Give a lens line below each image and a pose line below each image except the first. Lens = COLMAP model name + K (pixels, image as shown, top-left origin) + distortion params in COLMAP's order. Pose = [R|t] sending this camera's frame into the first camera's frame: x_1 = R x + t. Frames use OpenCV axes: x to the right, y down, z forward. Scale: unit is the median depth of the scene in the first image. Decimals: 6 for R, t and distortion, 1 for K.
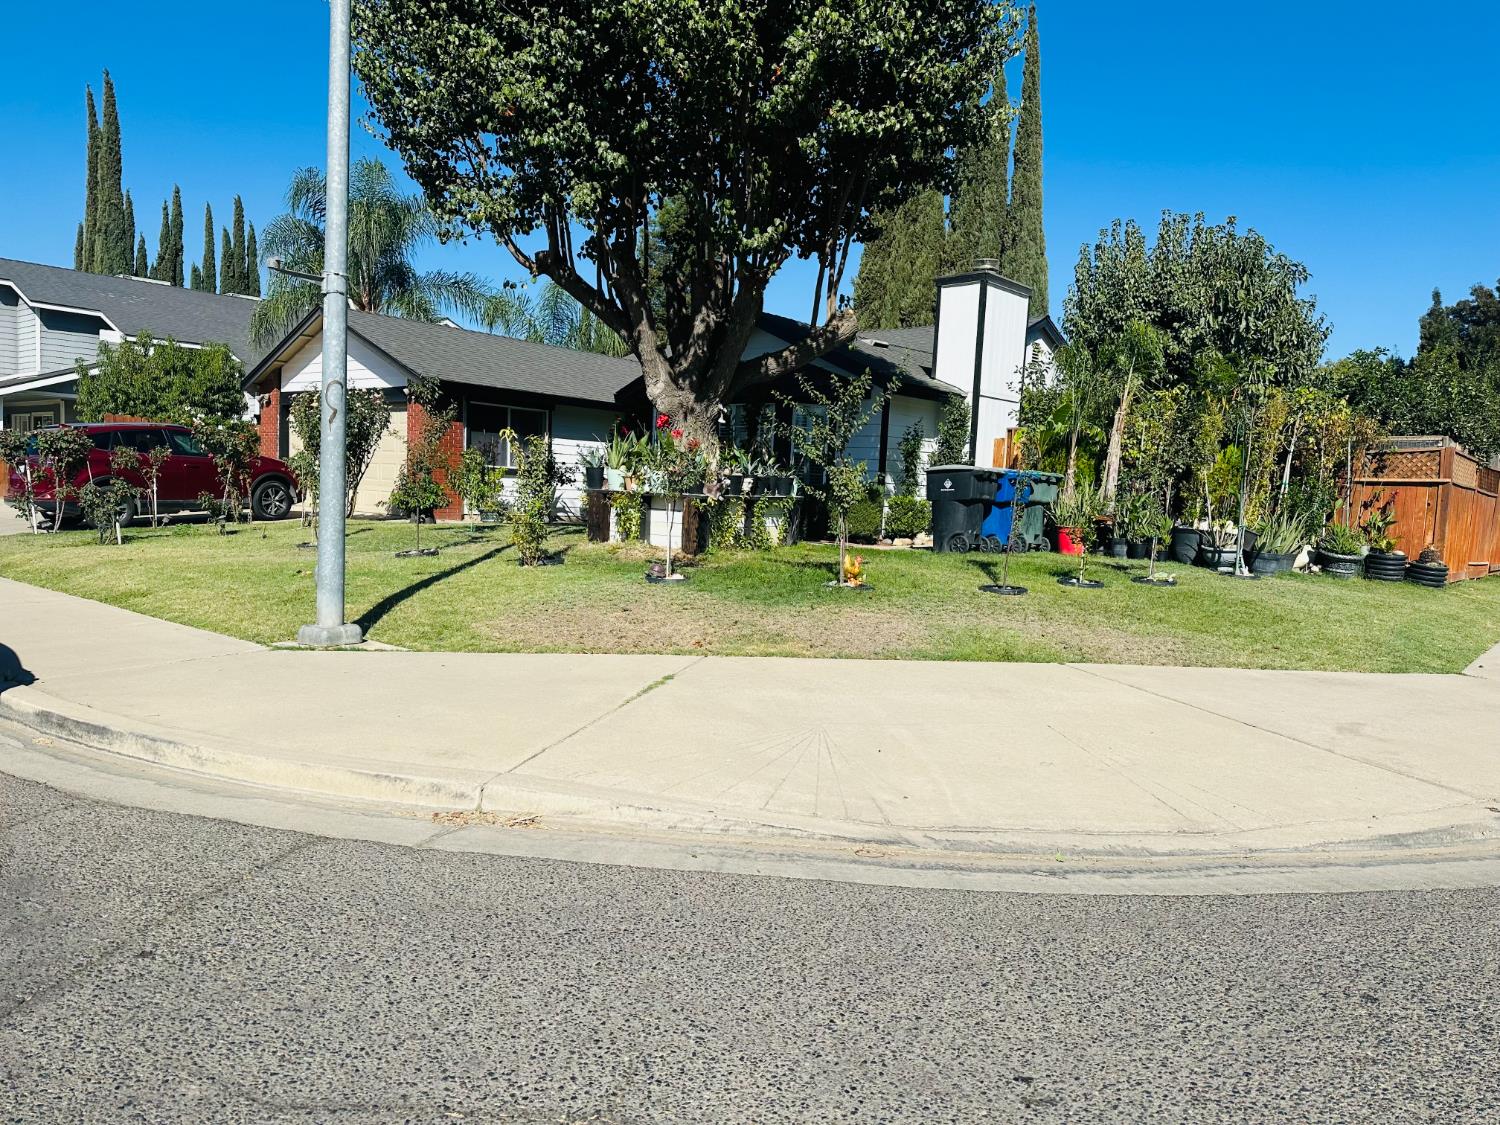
lens RADIAL K [[1068.9, 0, 750.0], [0, 1068.9, 562.5], [0, 0, 1]] dist [0.033778, -0.042758]
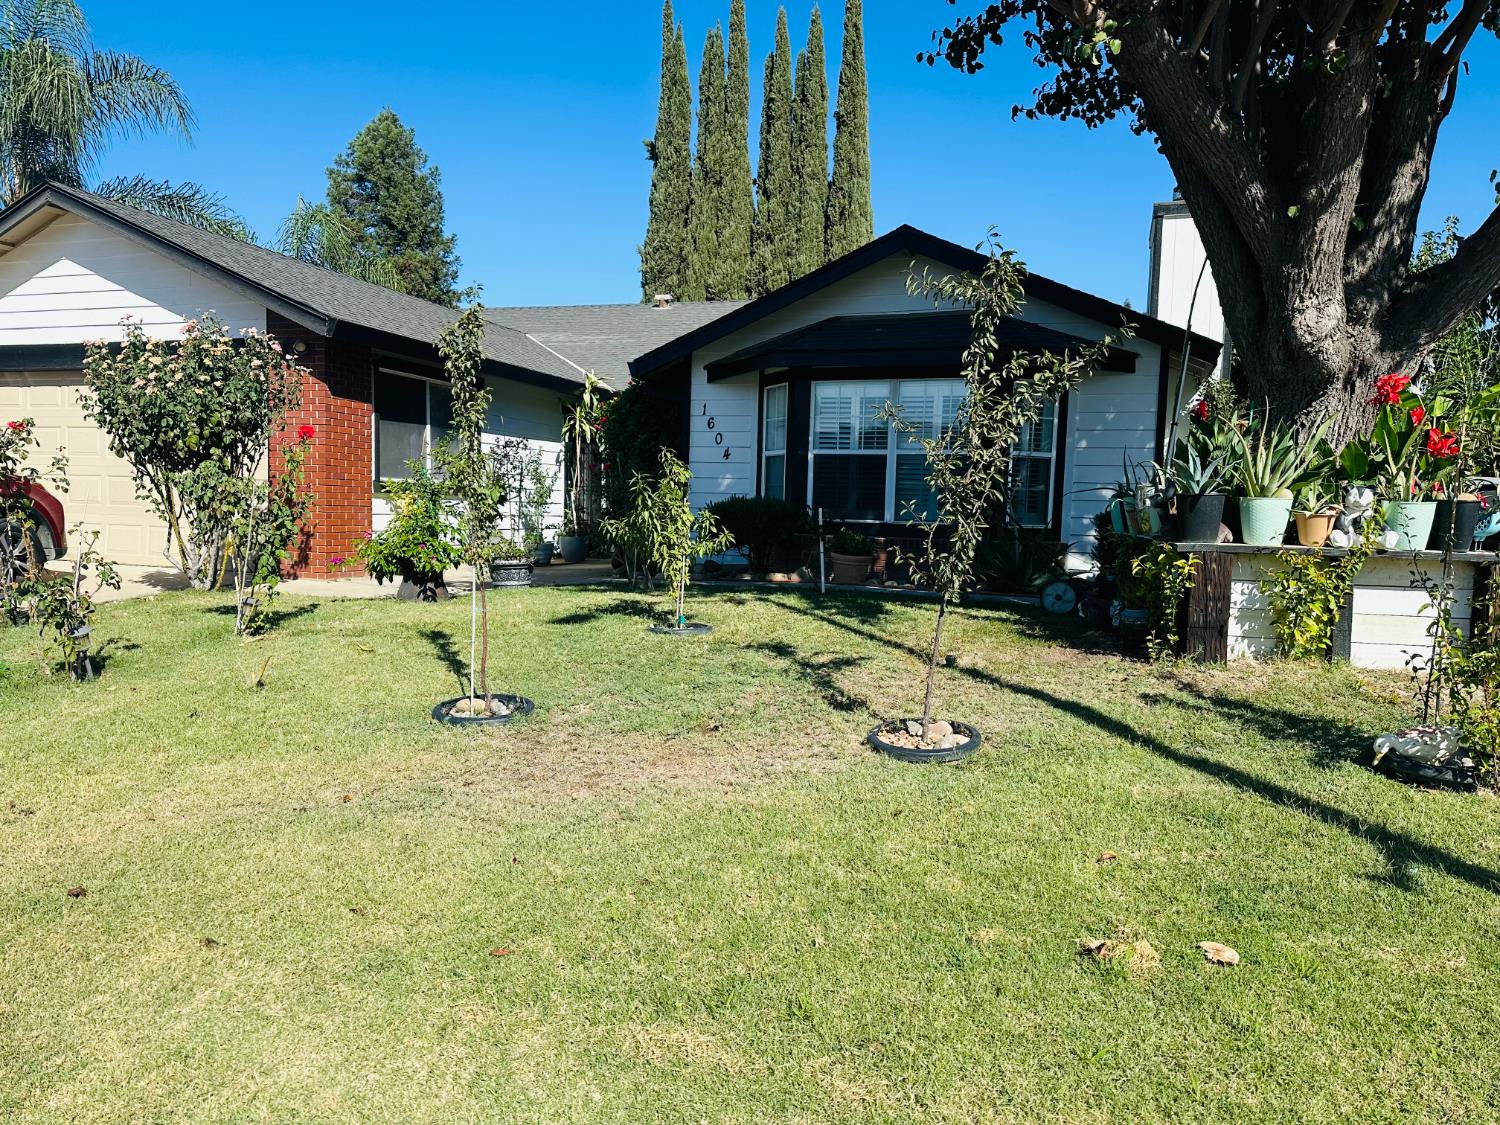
lens RADIAL K [[1065.4, 0, 753.9], [0, 1065.4, 561.1], [0, 0, 1]] dist [0.064863, -0.100645]
pose [[0.930368, -0.036904, 0.364765, -0.153464], [0.037855, 0.999273, 0.004546, -0.022679], [-0.364667, 0.009578, 0.931089, 0.211784]]
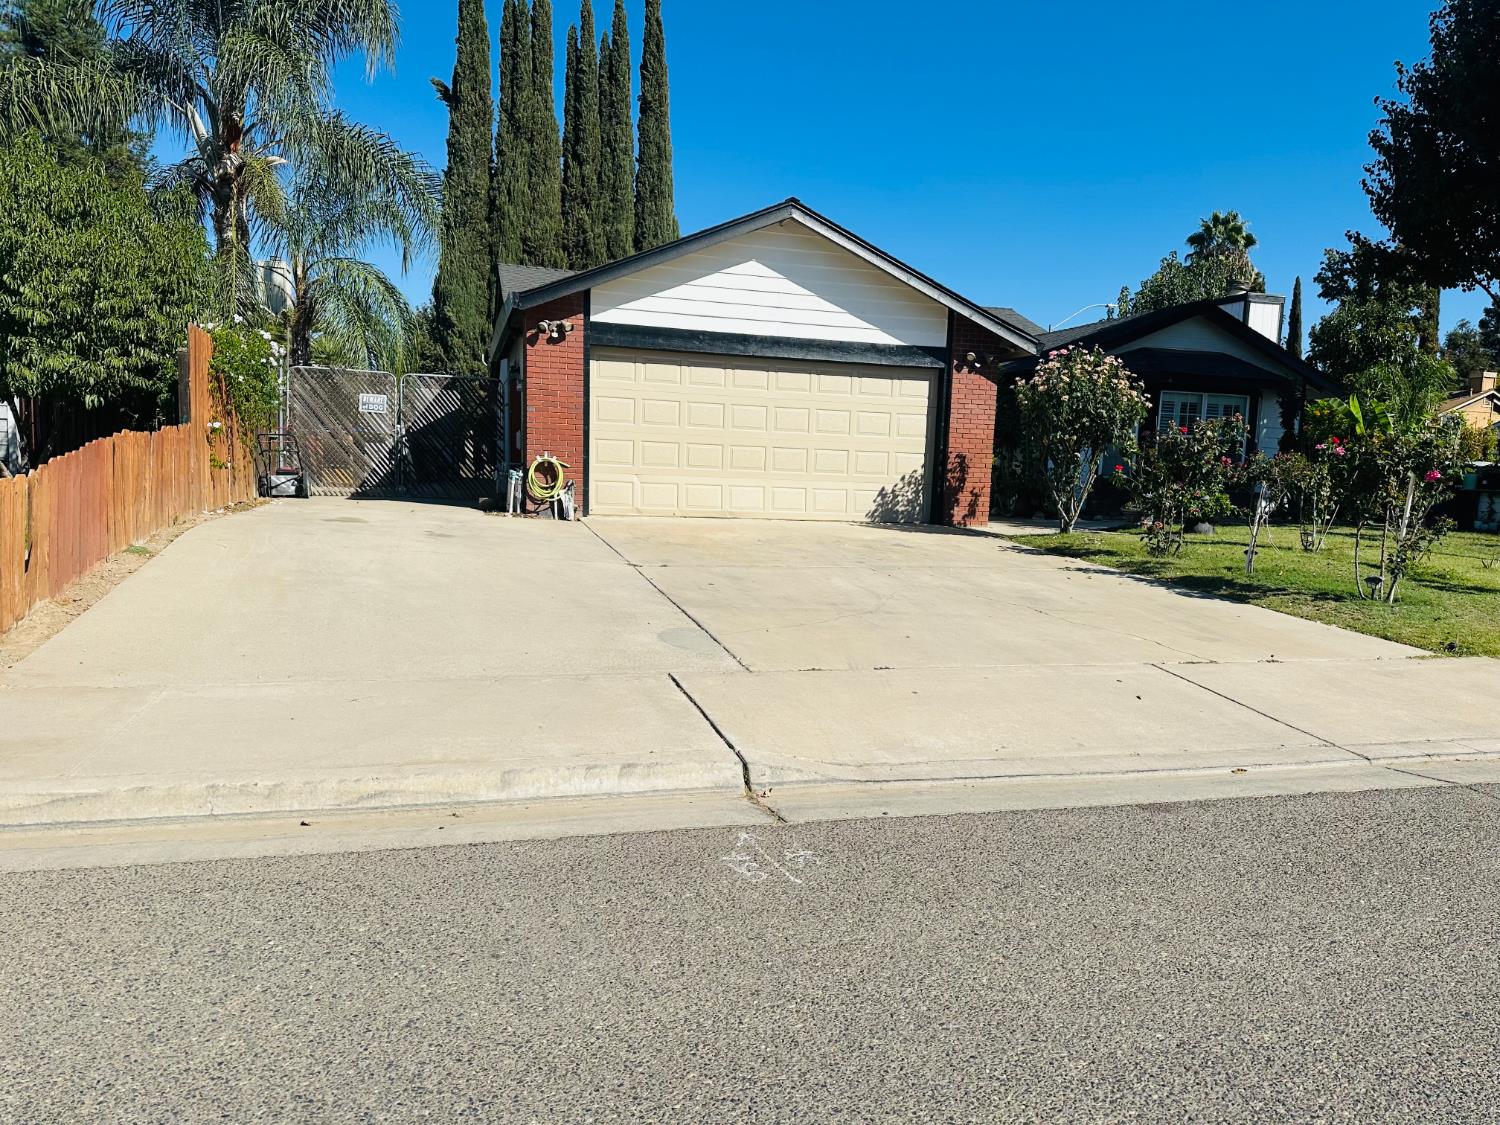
lens RADIAL K [[1068.9, 0, 750.0], [0, 1068.9, 562.5], [0, 0, 1]] dist [0.033778, -0.042758]
pose [[0.543235, -0.103411, 0.833188, -0.561391], [0.046535, 0.994569, 0.093101, -0.050487], [-0.838290, -0.011803, 0.545096, 0.388096]]
